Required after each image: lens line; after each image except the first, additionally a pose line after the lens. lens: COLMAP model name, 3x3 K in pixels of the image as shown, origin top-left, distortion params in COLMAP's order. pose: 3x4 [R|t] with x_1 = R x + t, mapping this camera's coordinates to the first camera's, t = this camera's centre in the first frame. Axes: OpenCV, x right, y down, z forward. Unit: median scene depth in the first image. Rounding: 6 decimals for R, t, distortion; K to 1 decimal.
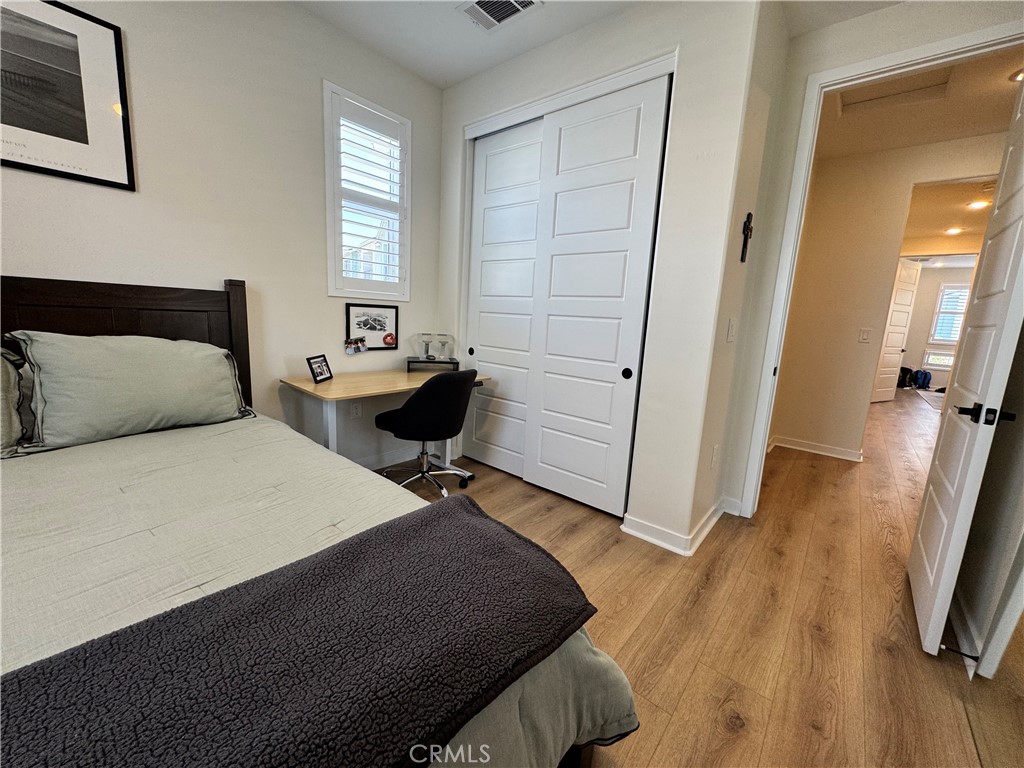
lens RADIAL K [[408.3, 0, 511.6], [0, 408.3, 384.7], [0, 0, 1]] dist [-0.001624, -0.000388]
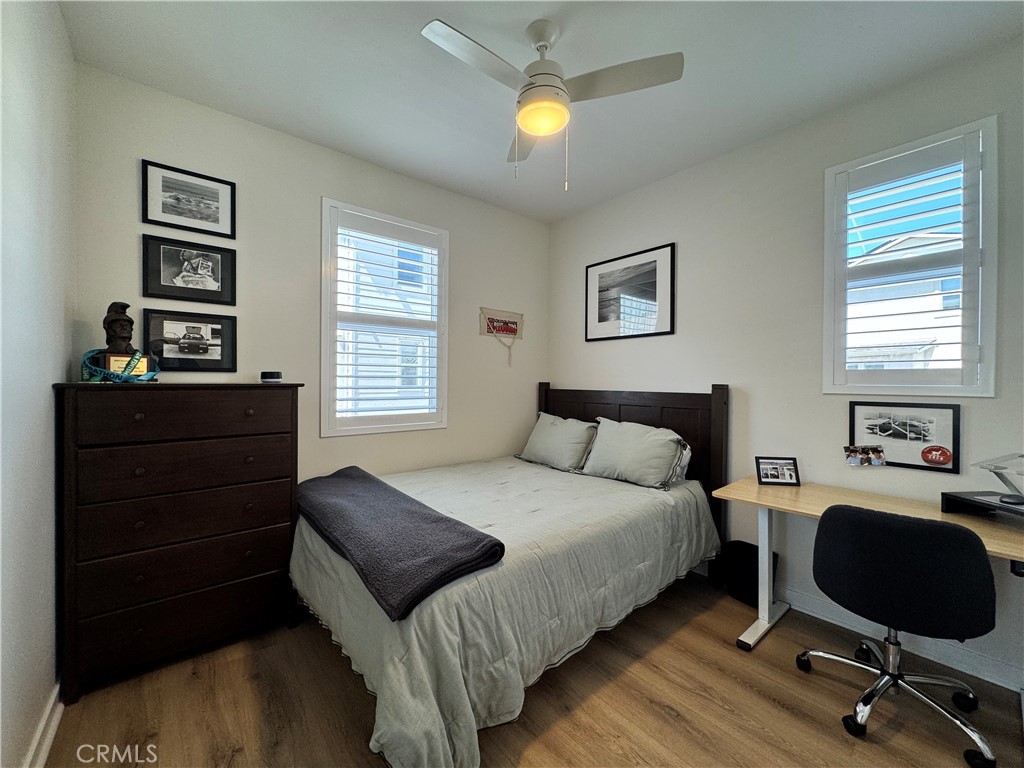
lens RADIAL K [[408.3, 0, 511.6], [0, 408.3, 384.7], [0, 0, 1]] dist [-0.001624, -0.000388]
pose [[-0.171299, -0.050041, -0.983947, 0.485801], [-0.185110, 0.982558, -0.017743, -0.090614], [0.967673, 0.179099, -0.177574, 0.471418]]
